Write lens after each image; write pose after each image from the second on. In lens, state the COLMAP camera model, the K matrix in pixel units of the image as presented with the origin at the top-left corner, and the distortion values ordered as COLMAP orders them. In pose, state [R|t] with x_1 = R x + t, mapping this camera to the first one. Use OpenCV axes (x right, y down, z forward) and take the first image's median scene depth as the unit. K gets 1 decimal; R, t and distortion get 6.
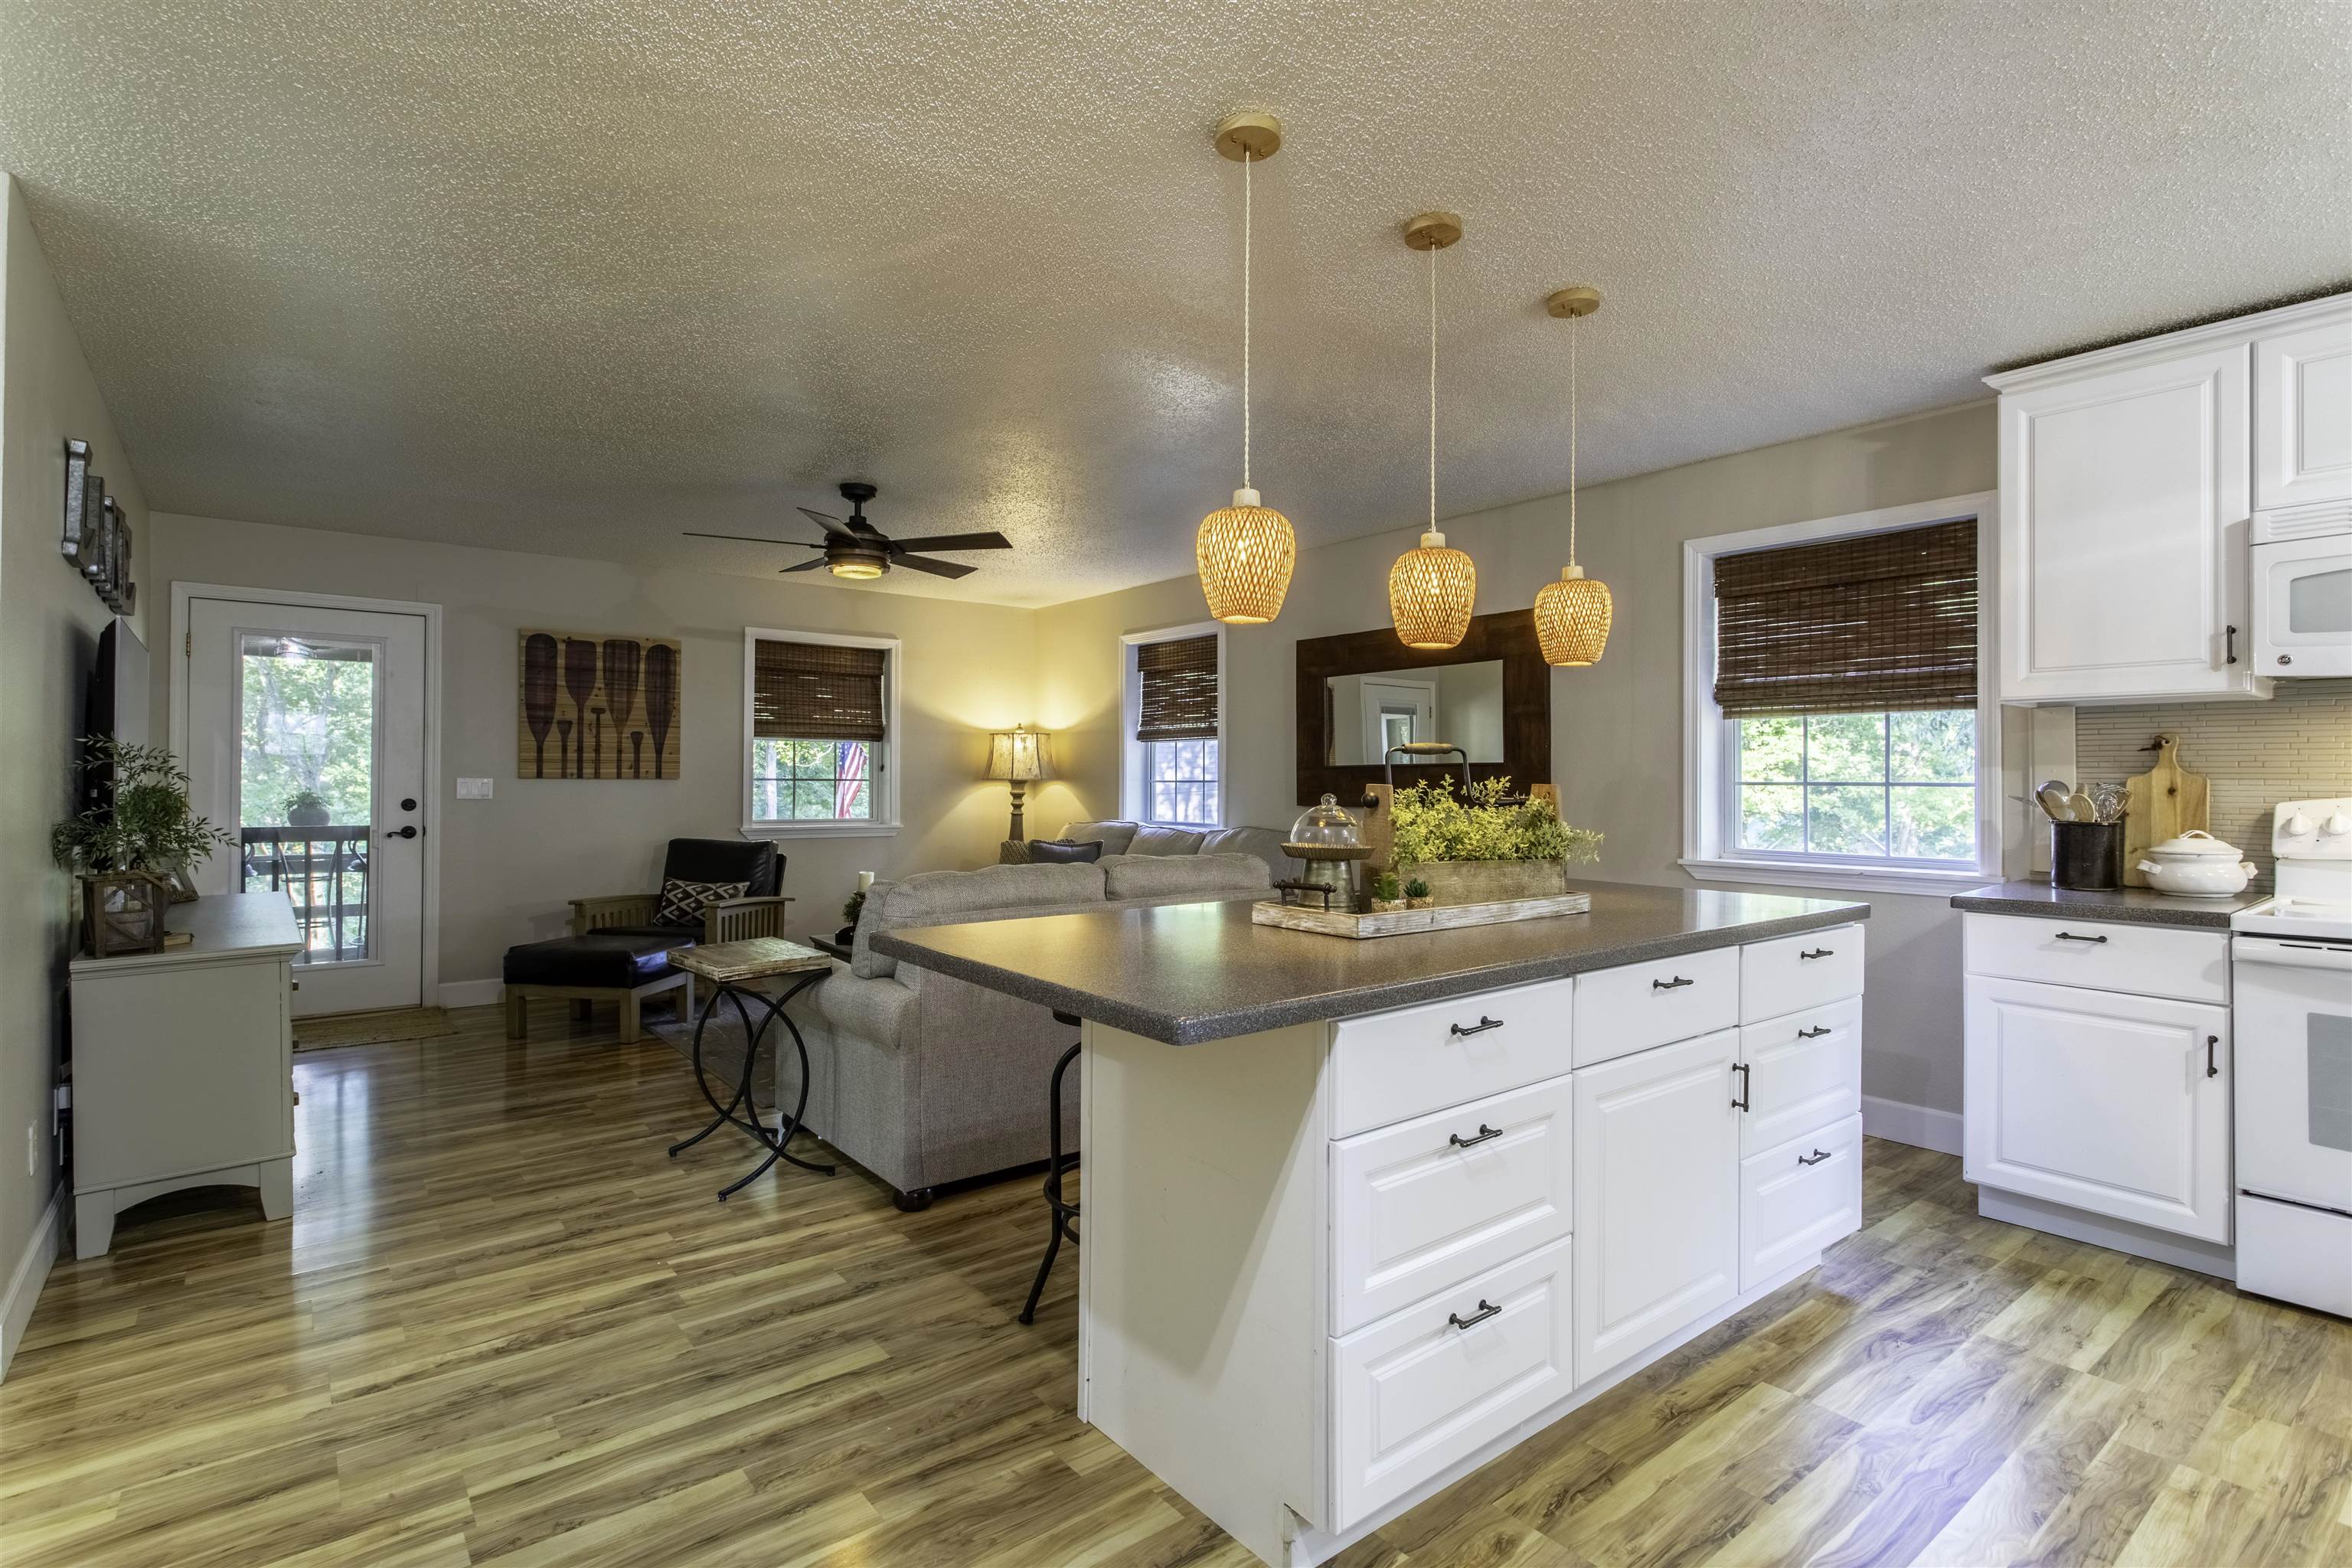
lens RADIAL K [[1106.8, 0, 1137.7], [0, 1106.8, 777.1], [0, 0, 1]] dist [-0.003054, -0.000762]
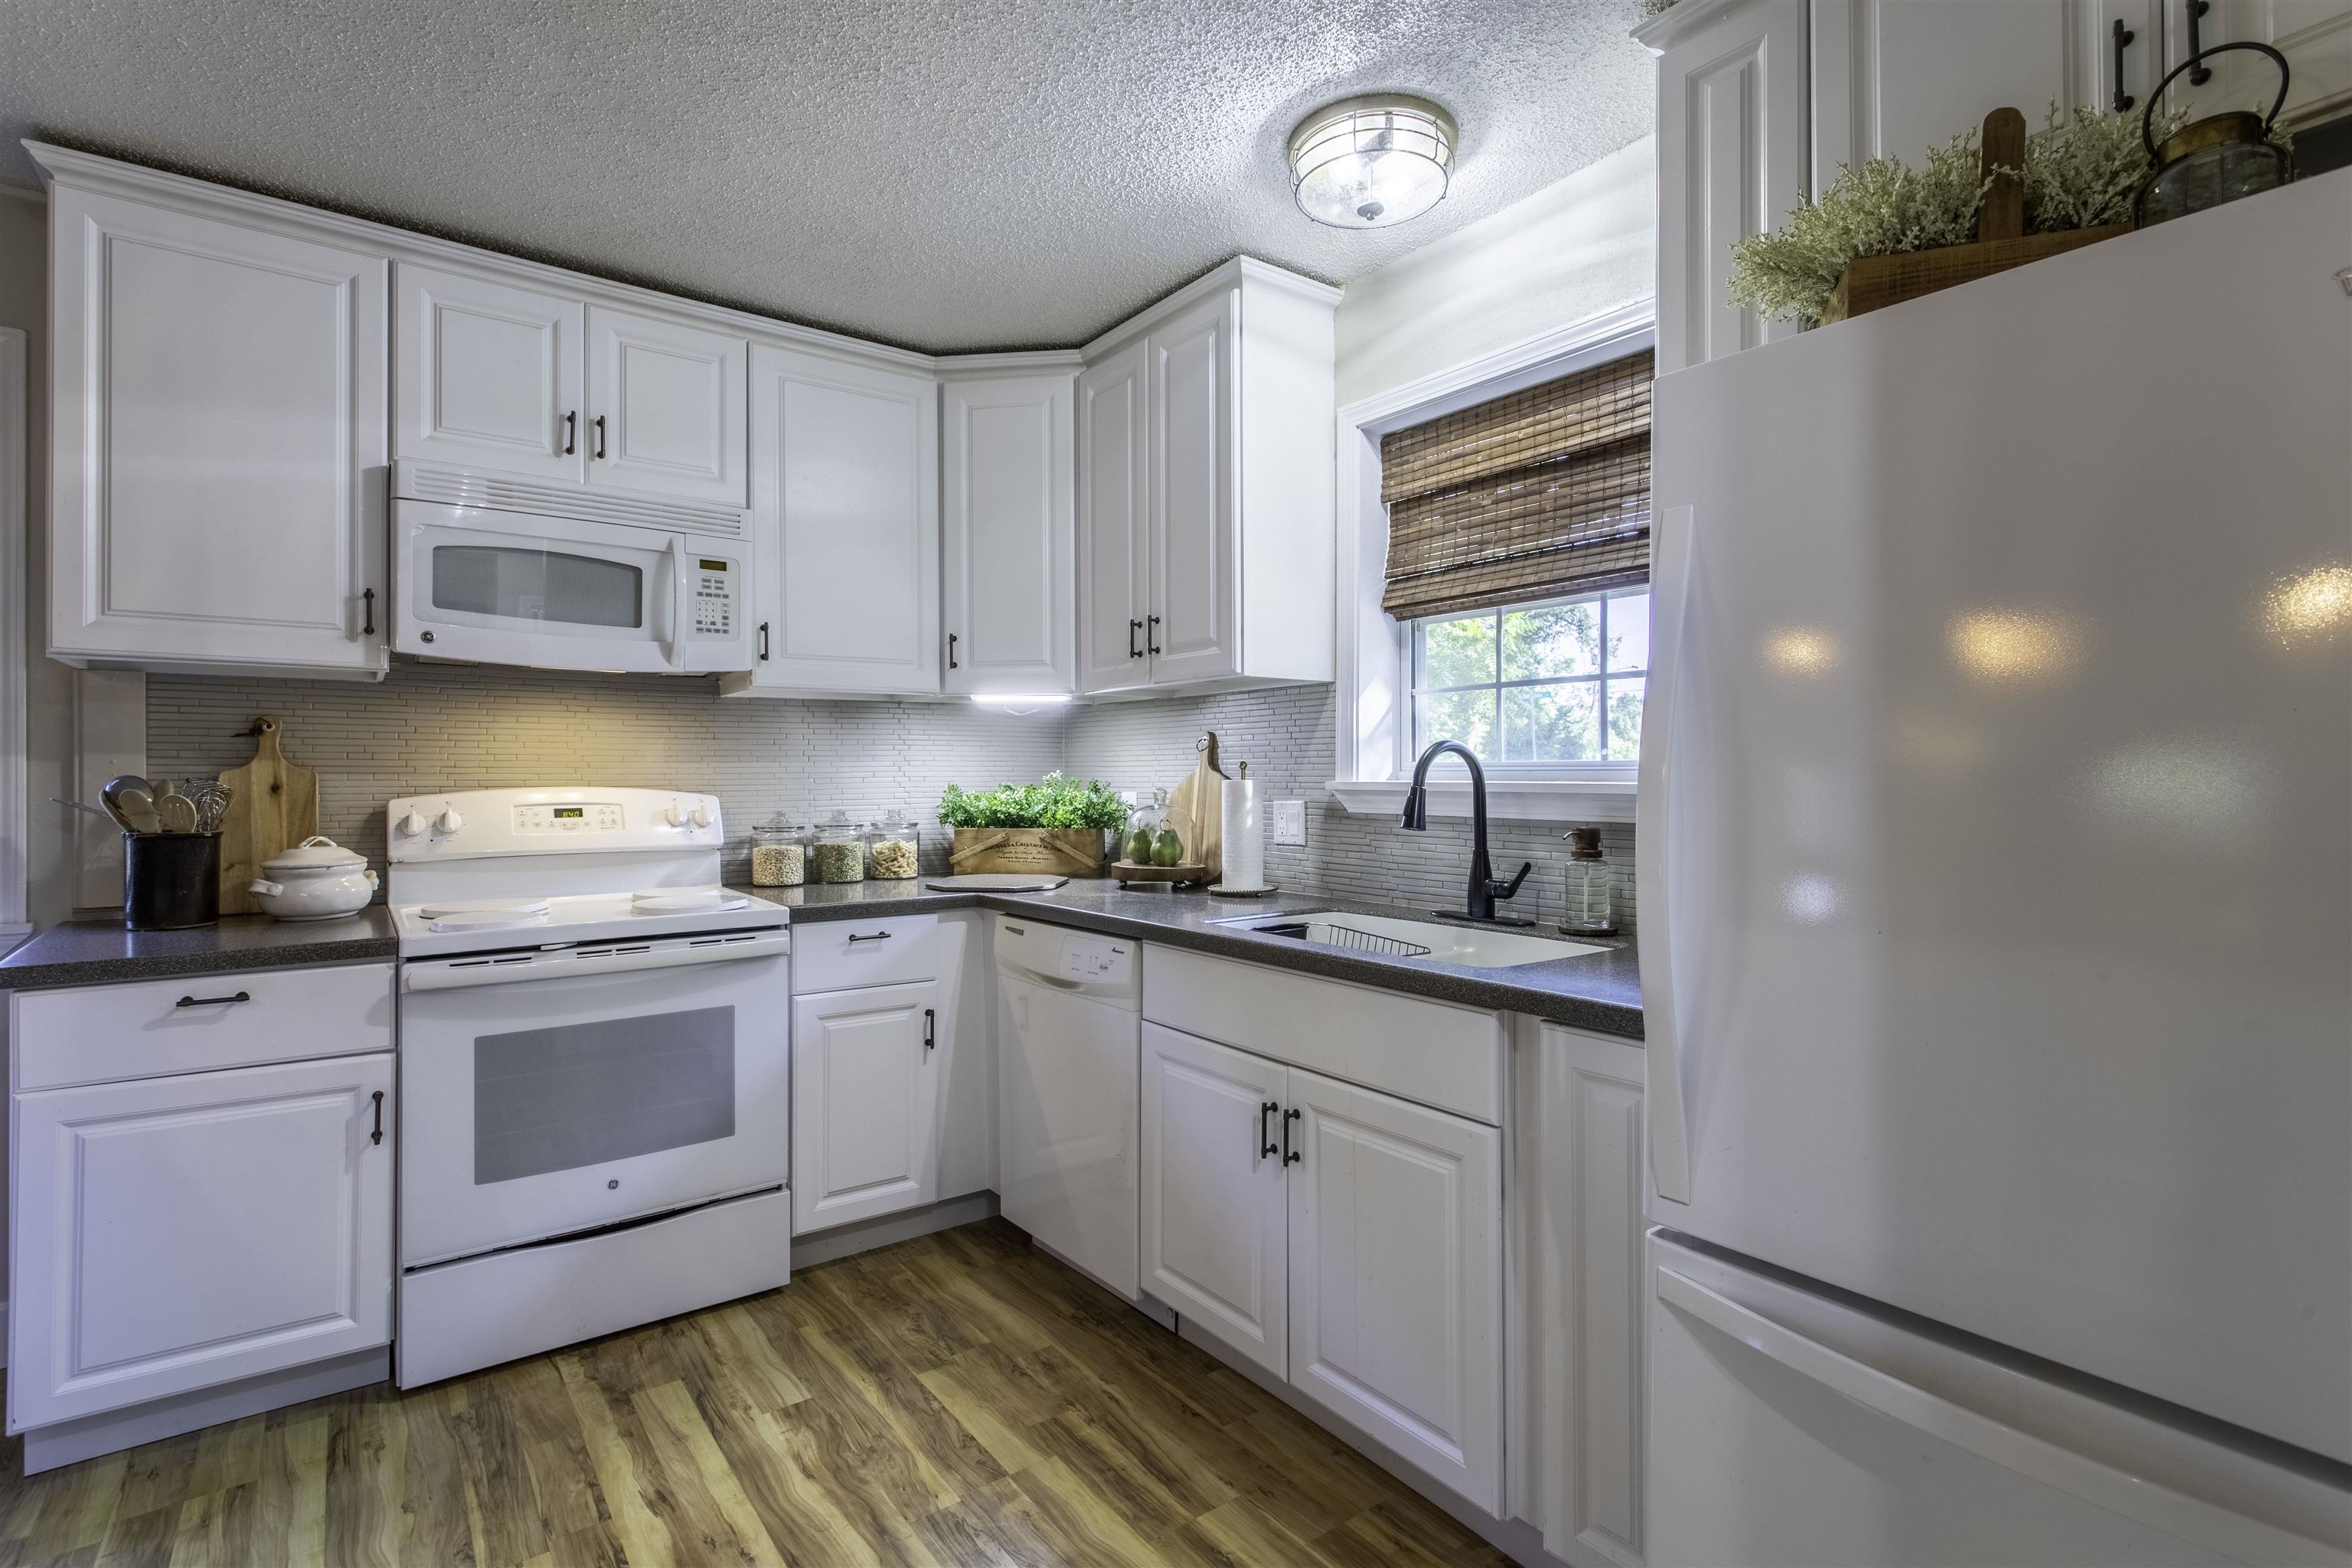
lens RADIAL K [[1136.5, 0, 1178.2], [0, 1136.5, 769.7], [0, 0, 1]] dist [0.005906, 0.001309]
pose [[0.019129, 0.002075, 0.999815, 0.087467], [-0.000277, 0.999998, -0.002070, 0.000467], [-0.999817, -0.000238, 0.019130, 0.232075]]
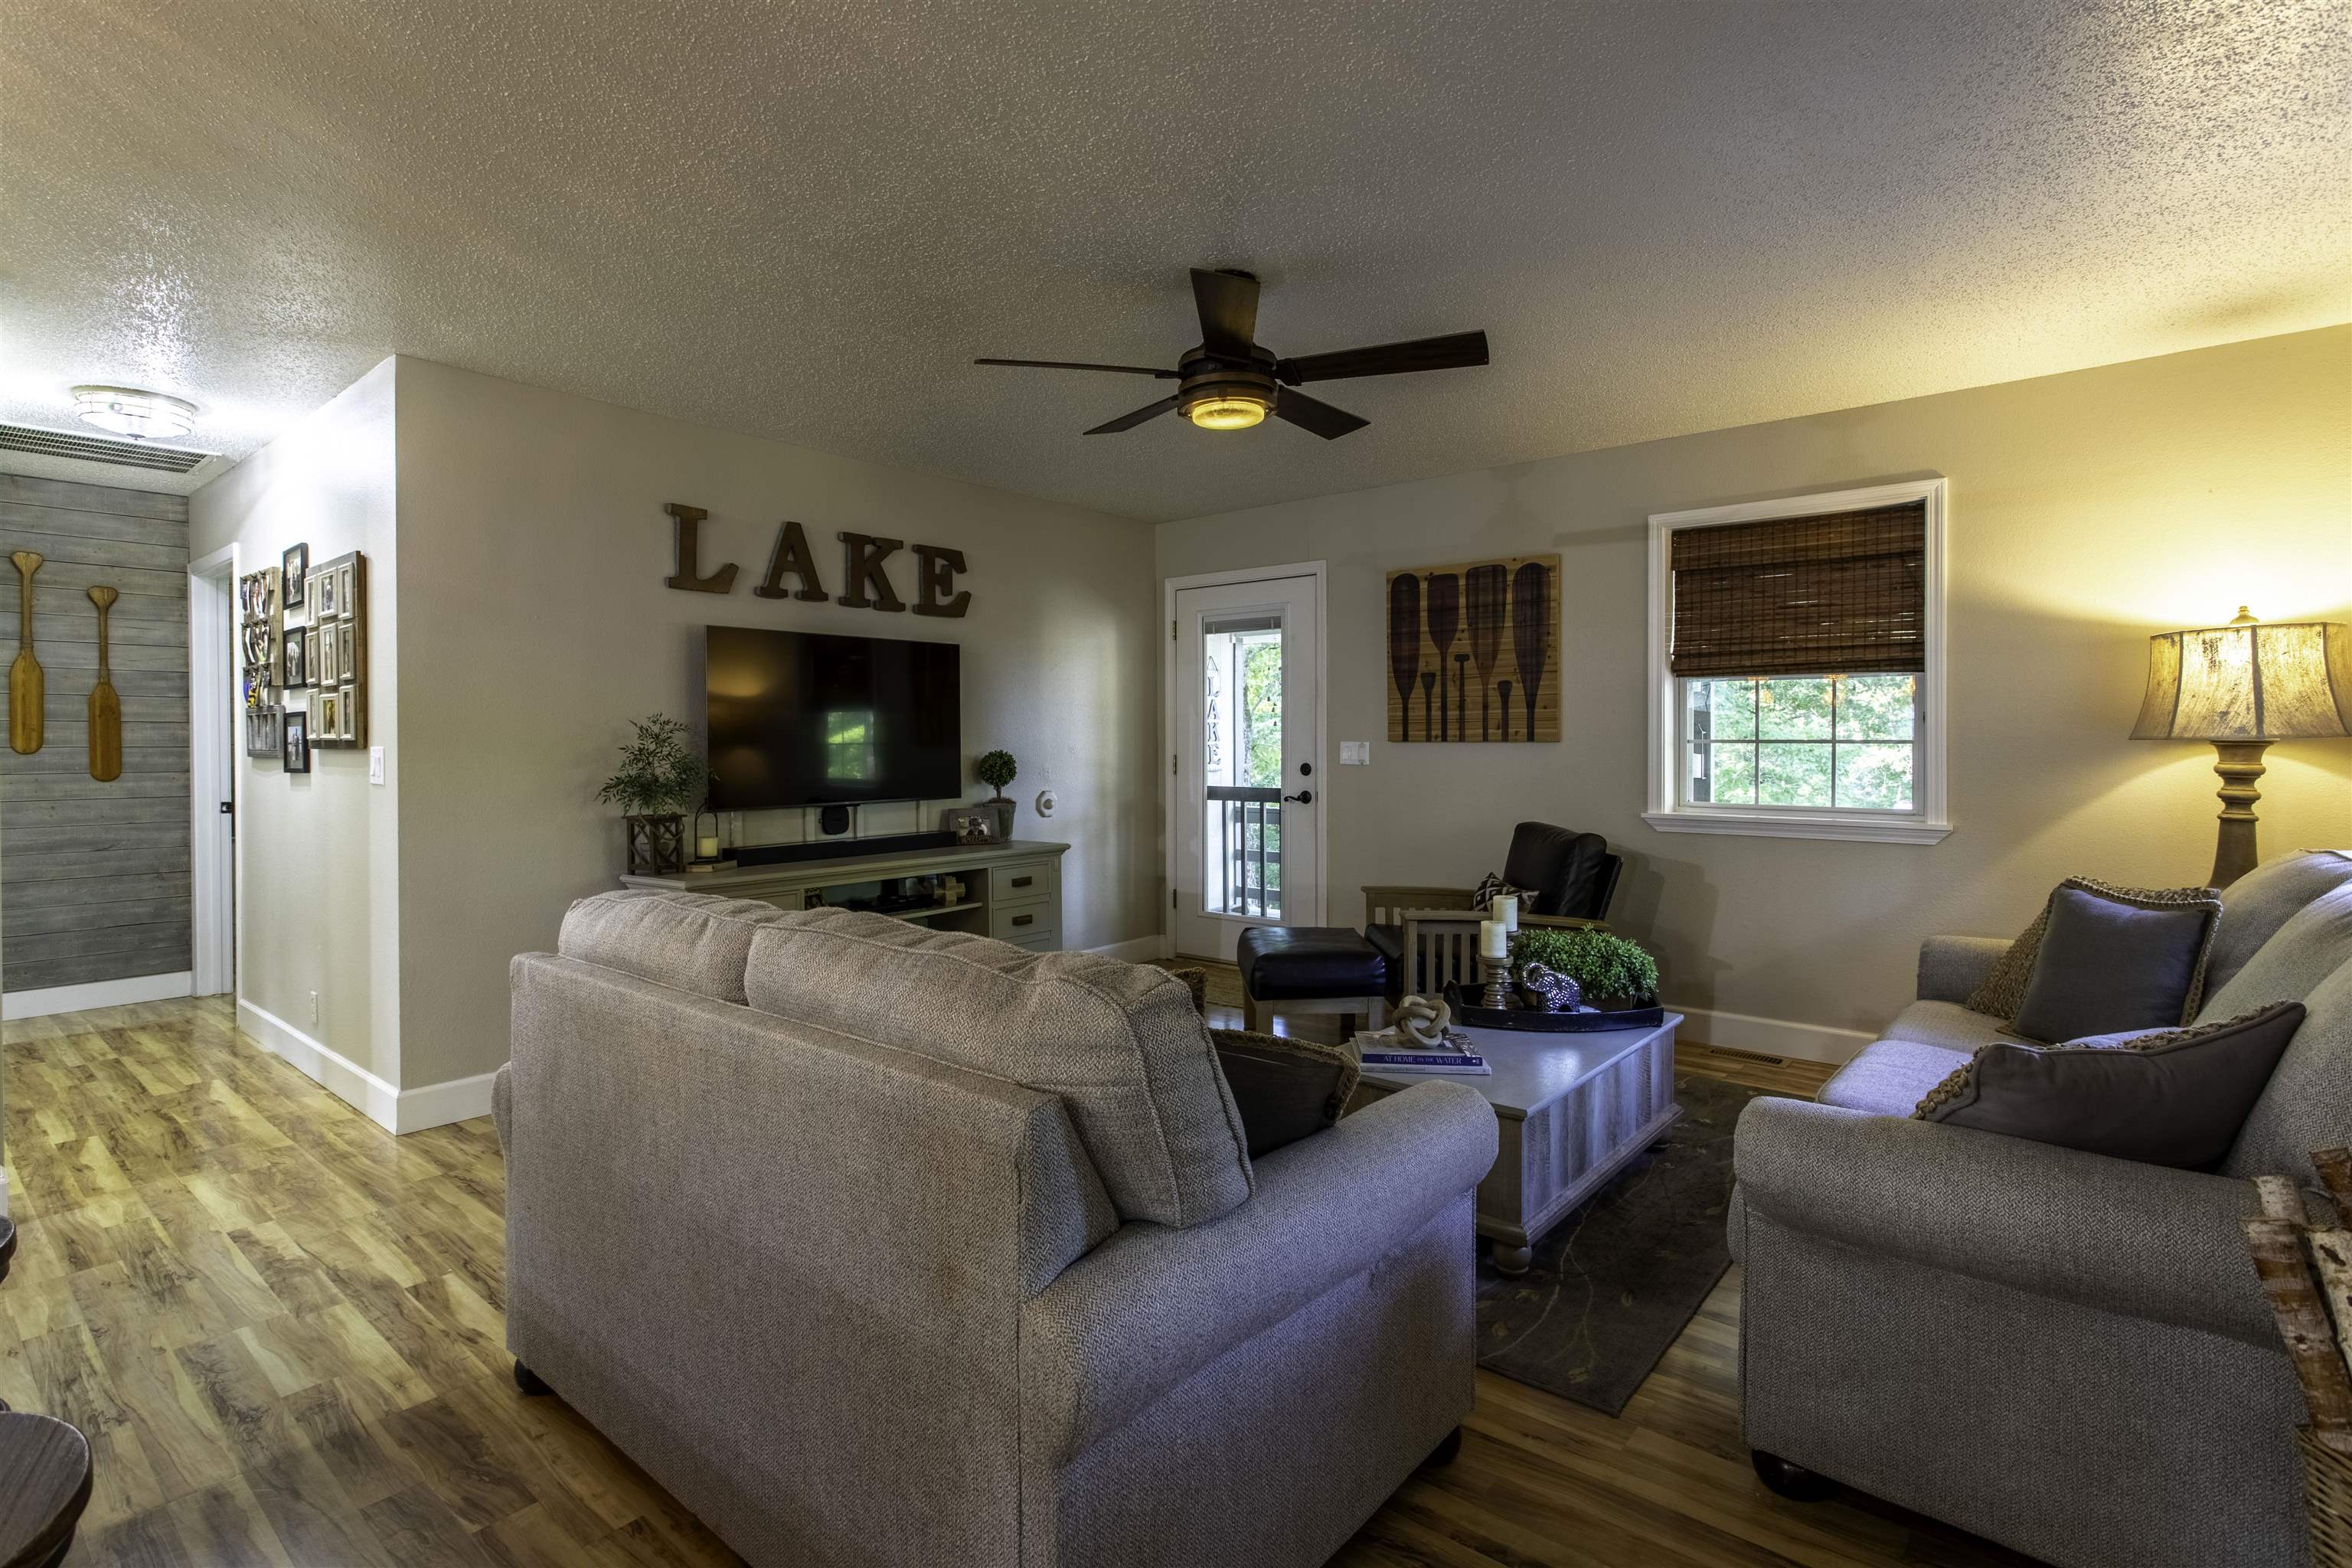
lens RADIAL K [[1141.2, 0, 1207.5], [0, 1141.2, 743.9], [0, 0, 1]] dist [0.001216, 0.000720]
pose [[0.223465, -0.002182, -0.974709, 0.385534], [0.006384, 0.999979, -0.000774, 0.003179], [0.974691, -0.006050, 0.223475, 0.849784]]
